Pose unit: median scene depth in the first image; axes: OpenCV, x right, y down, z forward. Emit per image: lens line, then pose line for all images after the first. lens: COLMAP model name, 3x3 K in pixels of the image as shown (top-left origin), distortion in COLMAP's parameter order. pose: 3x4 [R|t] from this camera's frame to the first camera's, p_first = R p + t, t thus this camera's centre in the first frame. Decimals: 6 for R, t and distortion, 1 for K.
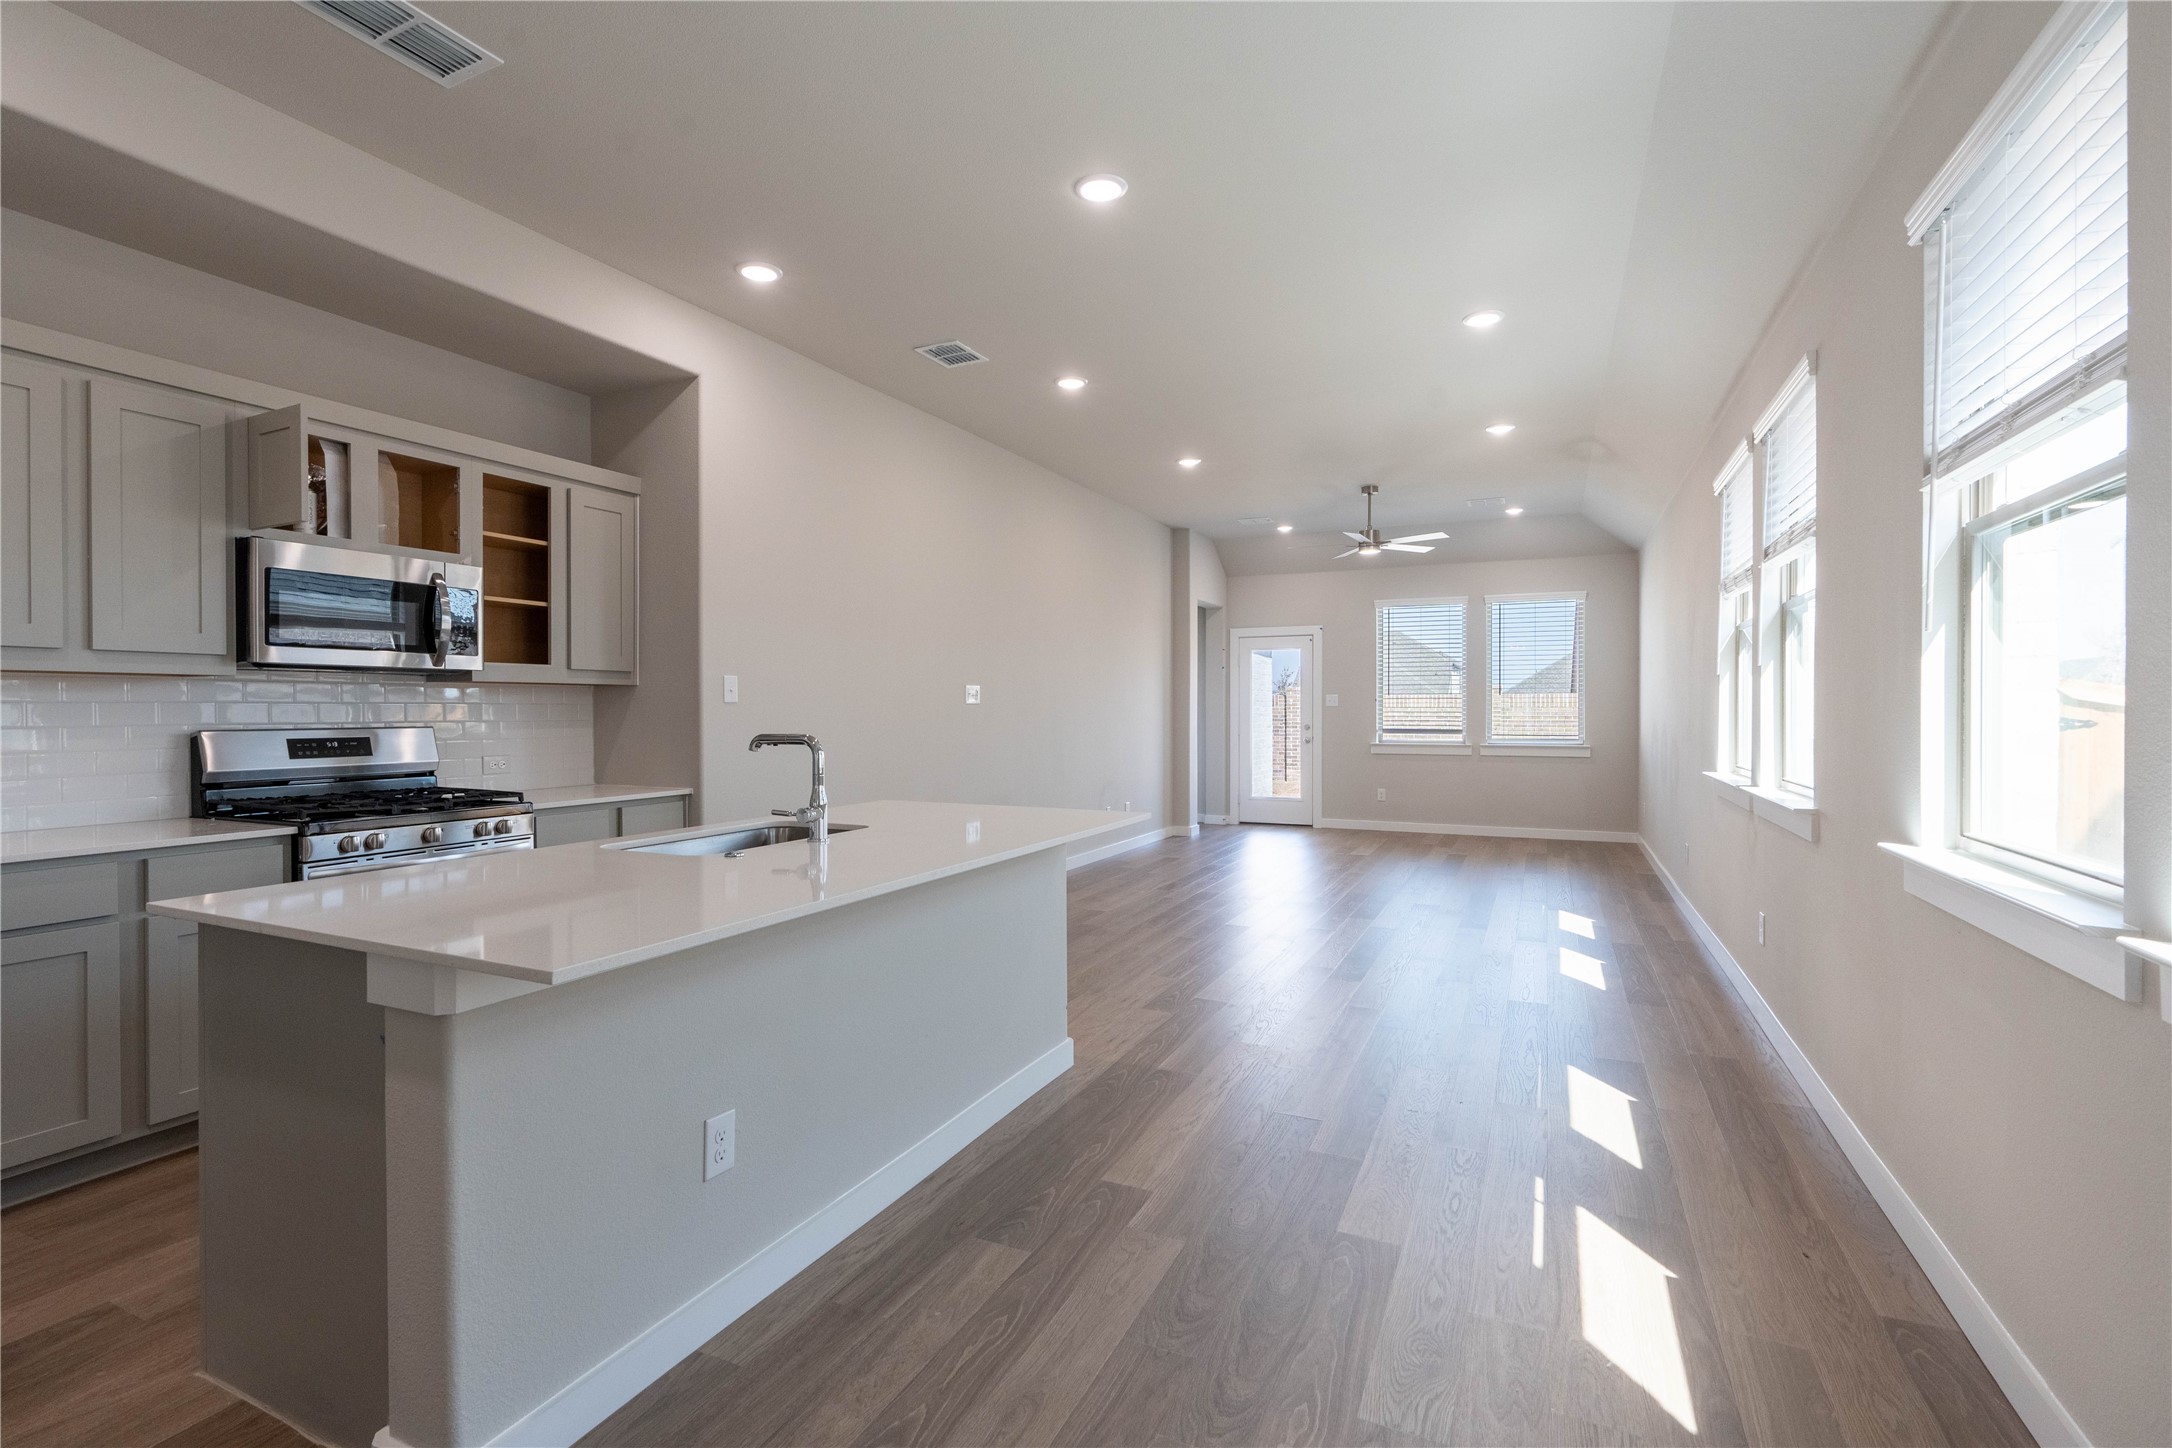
lens RADIAL K [[973.8, 0, 1085.8], [0, 973.8, 719.5], [0, 0, 1]] dist [-0.005116, 0.002243]
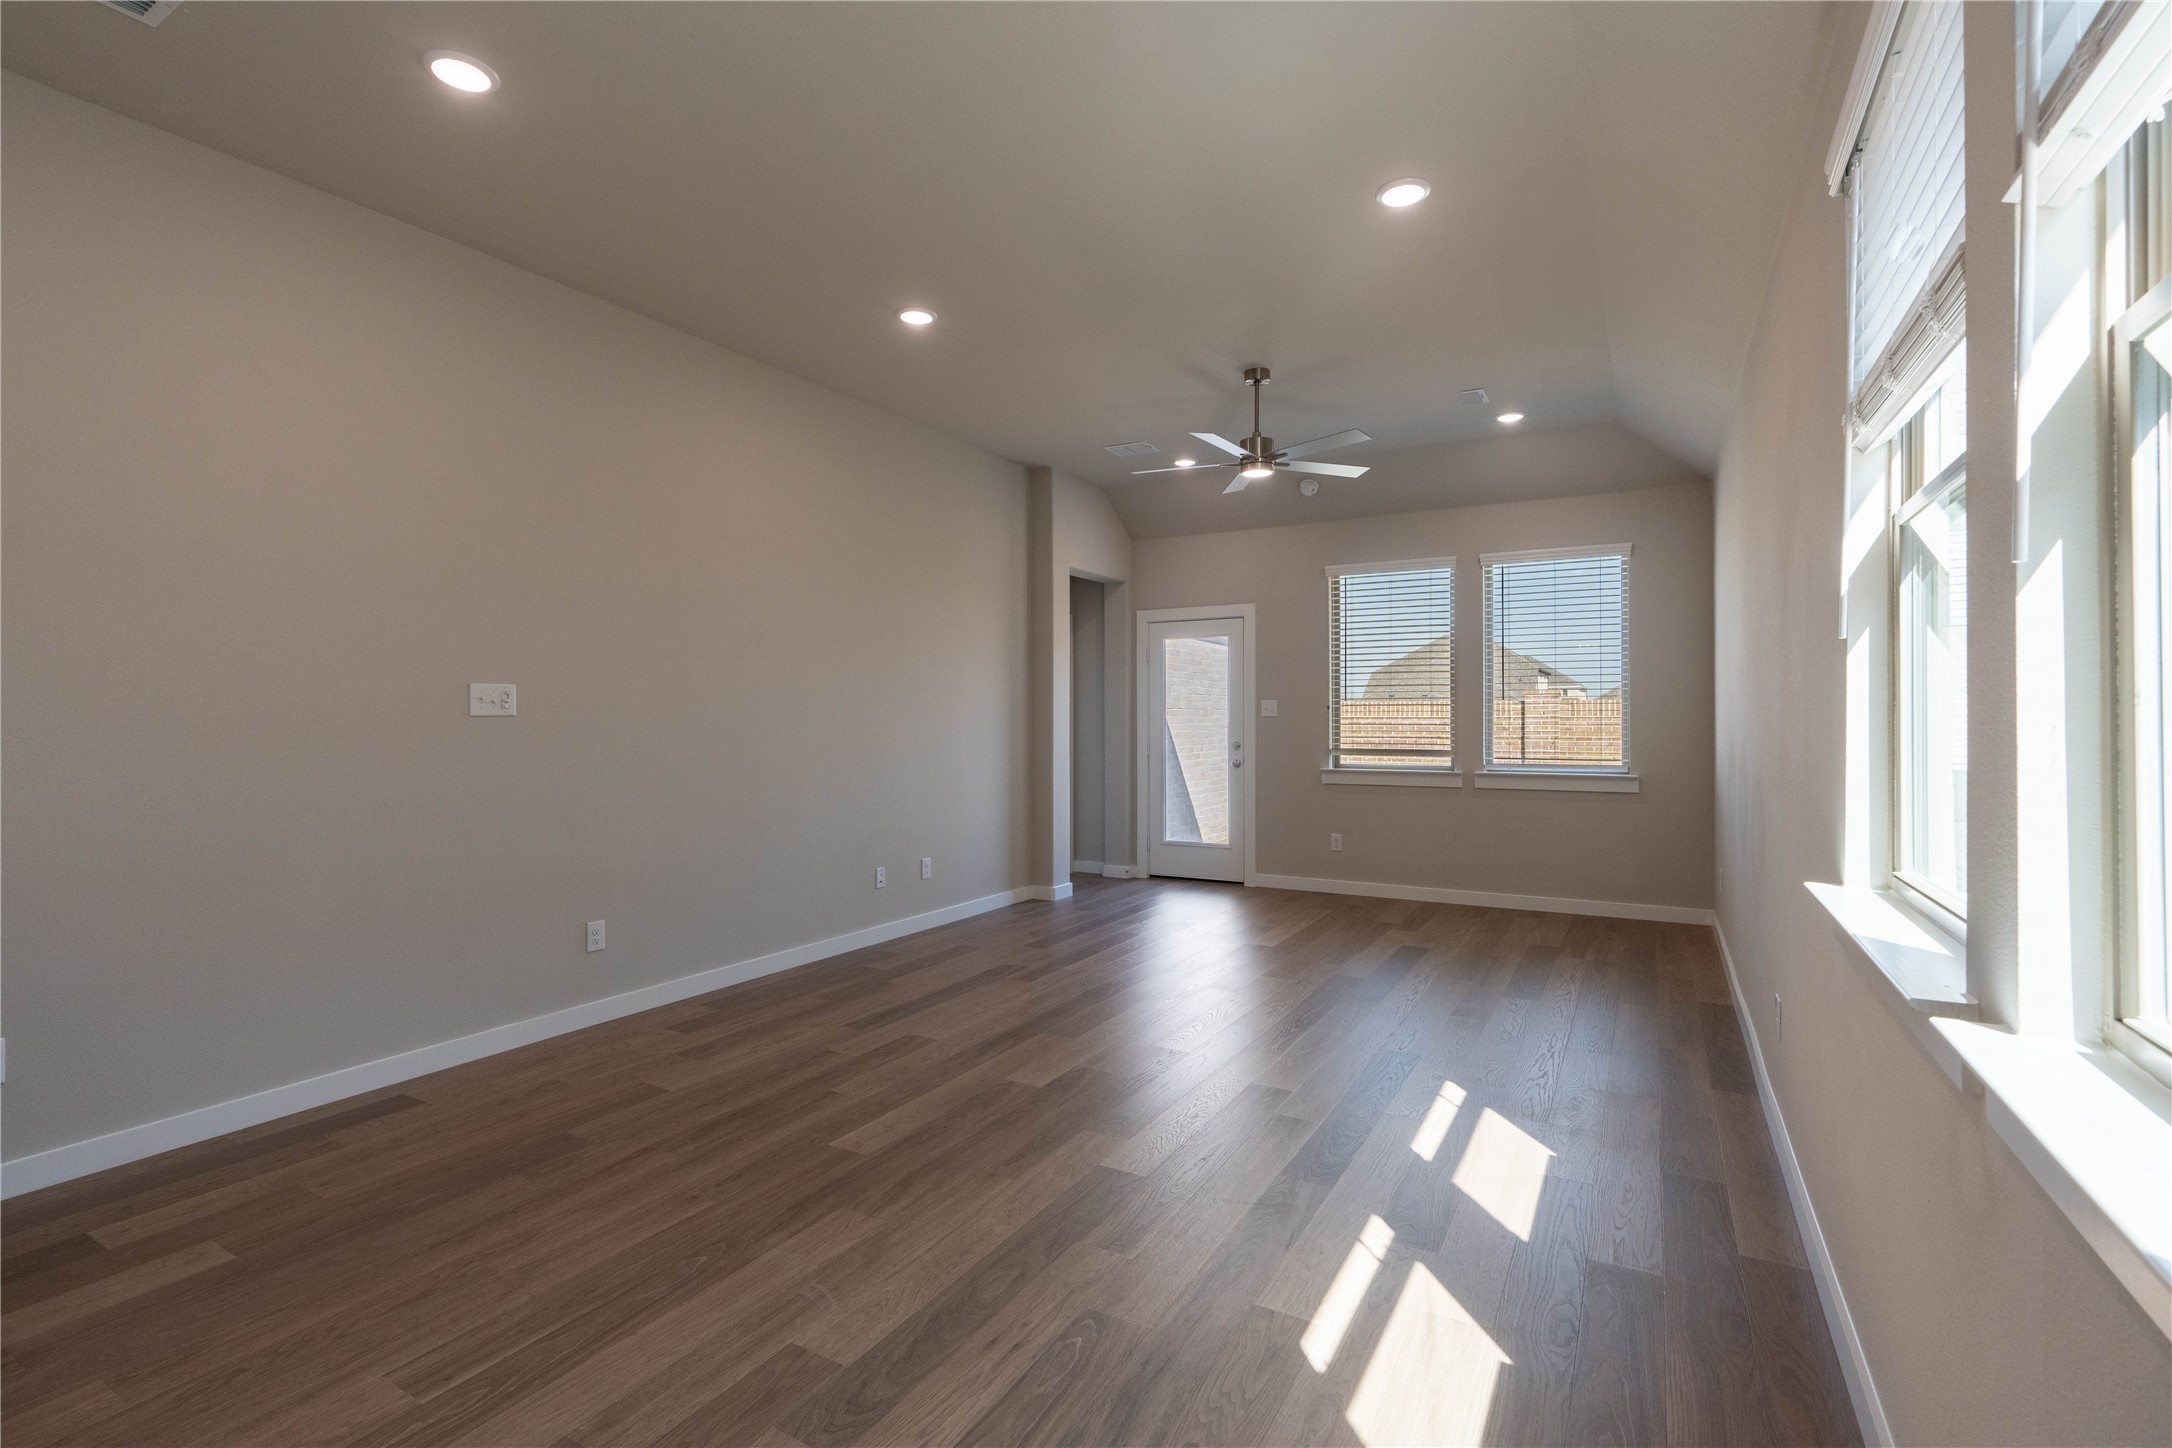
lens RADIAL K [[973.8, 0, 1094.4], [0, 973.8, 723.6], [0, 0, 1]] dist [-0.005116, 0.002243]
pose [[0.996948, 0.001568, -0.078051, 0.402498], [-0.001848, 0.999992, -0.003516, -0.012892], [0.078045, 0.003650, 0.996943, 0.619191]]
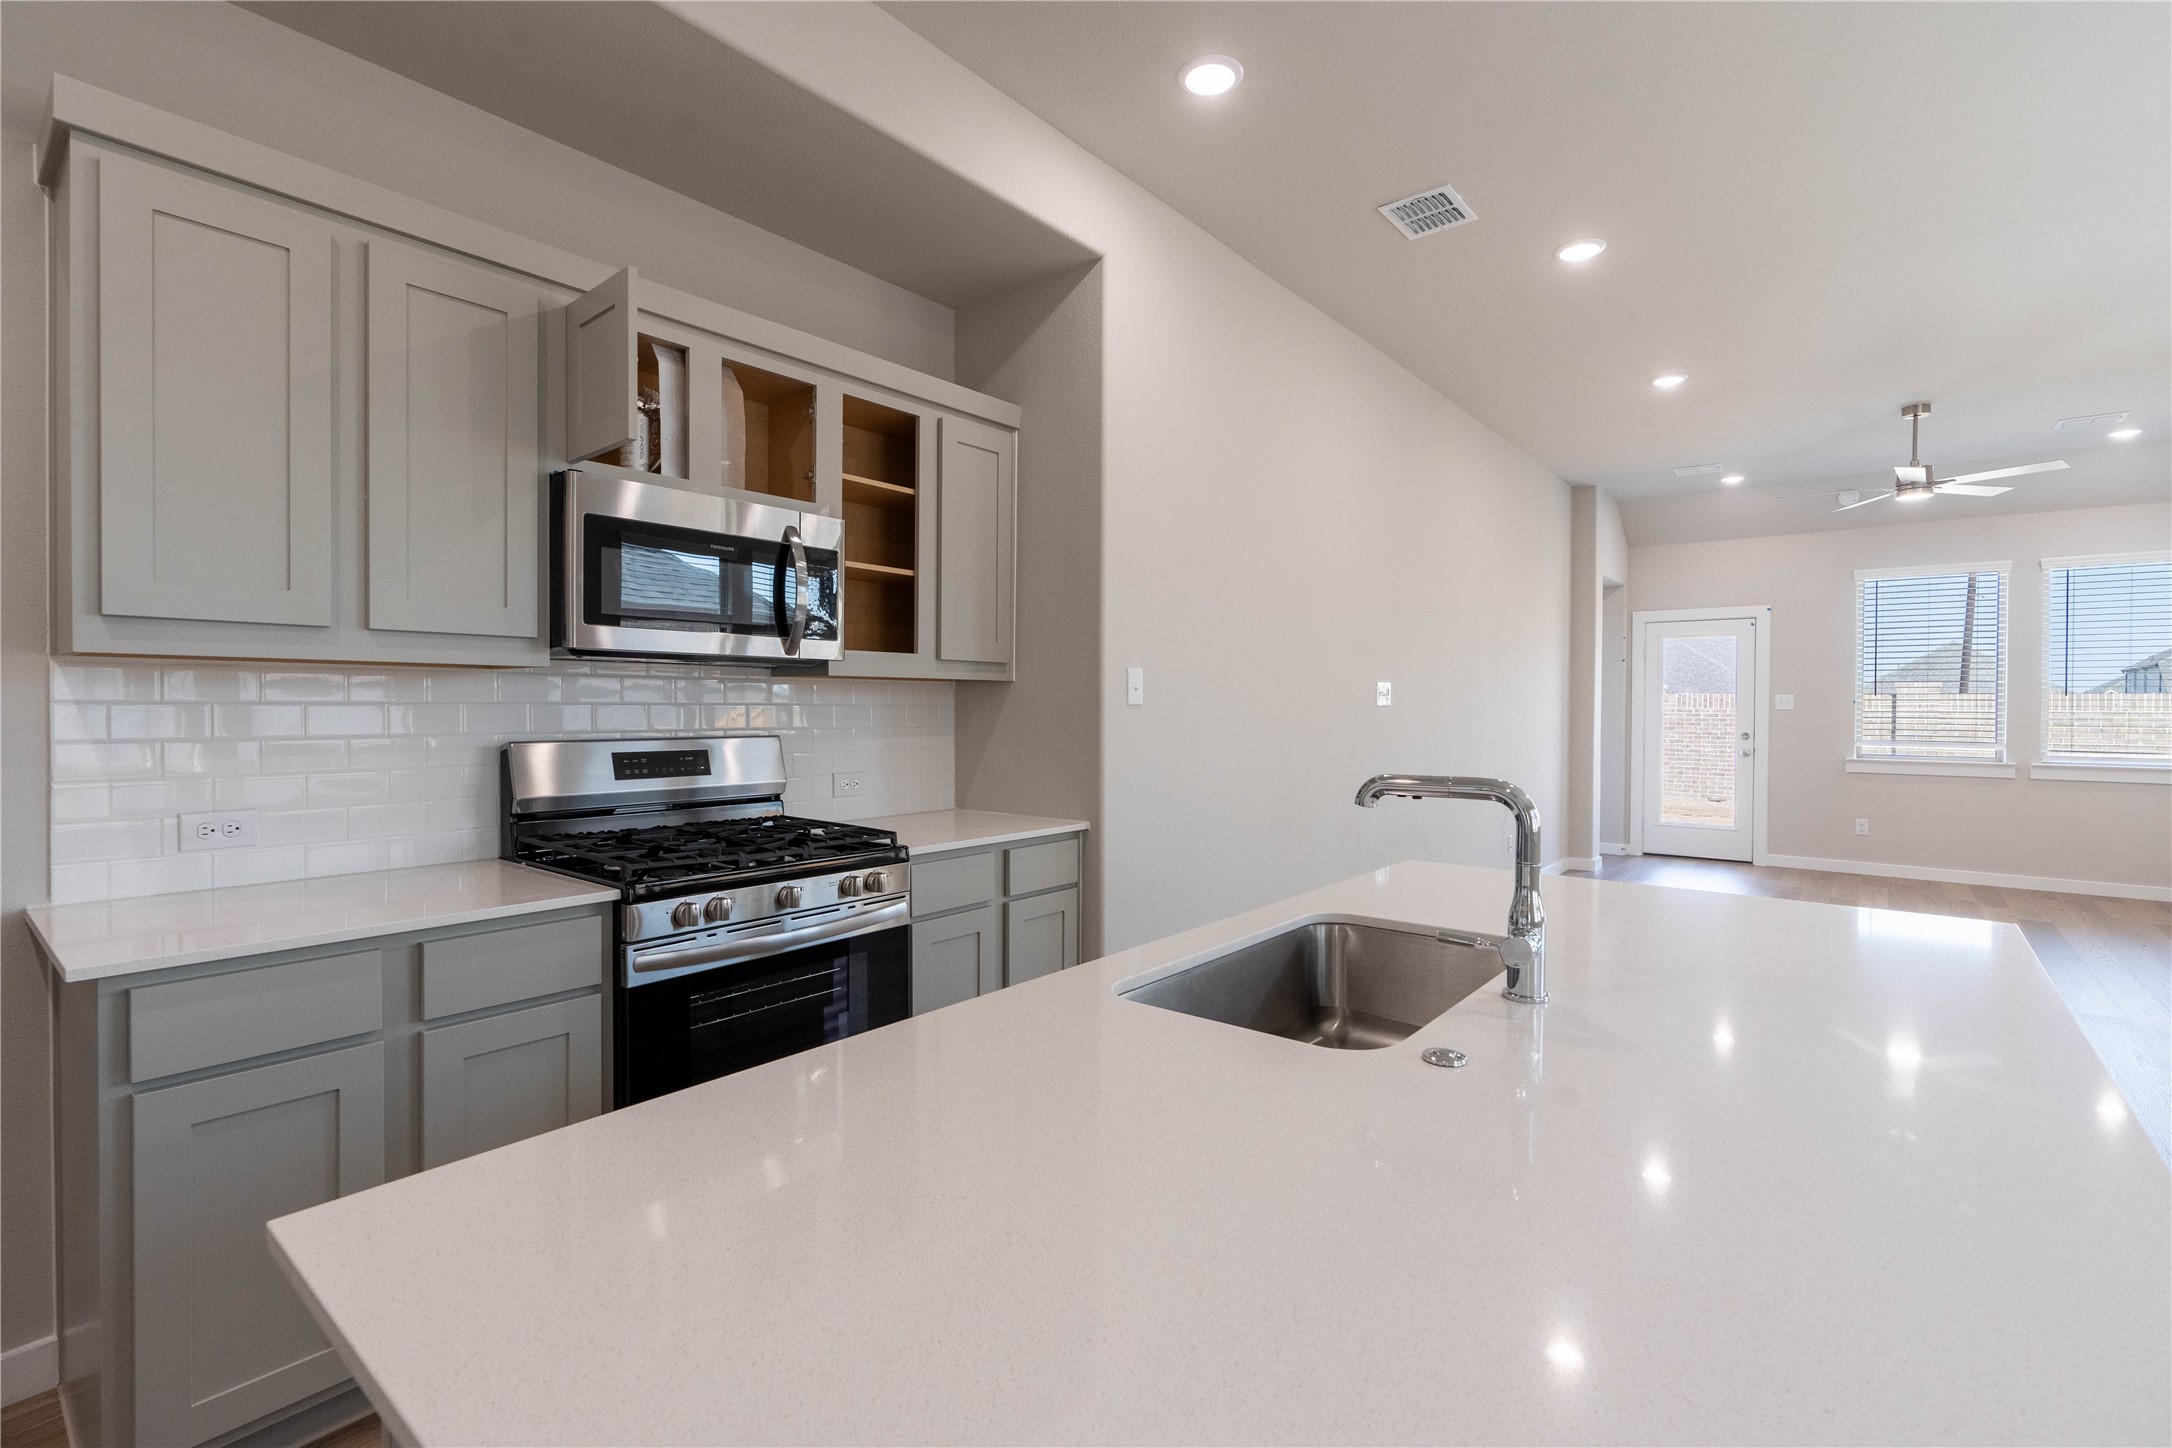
lens RADIAL K [[973.8, 0, 1094.6], [0, 973.8, 723.1], [0, 0, 1]] dist [-0.005116, 0.002243]
pose [[0.970769, 0.010779, -0.239773, -0.208869], [-0.009128, 0.999926, 0.007993, -0.008899], [0.239842, -0.005570, 0.970796, 0.267614]]
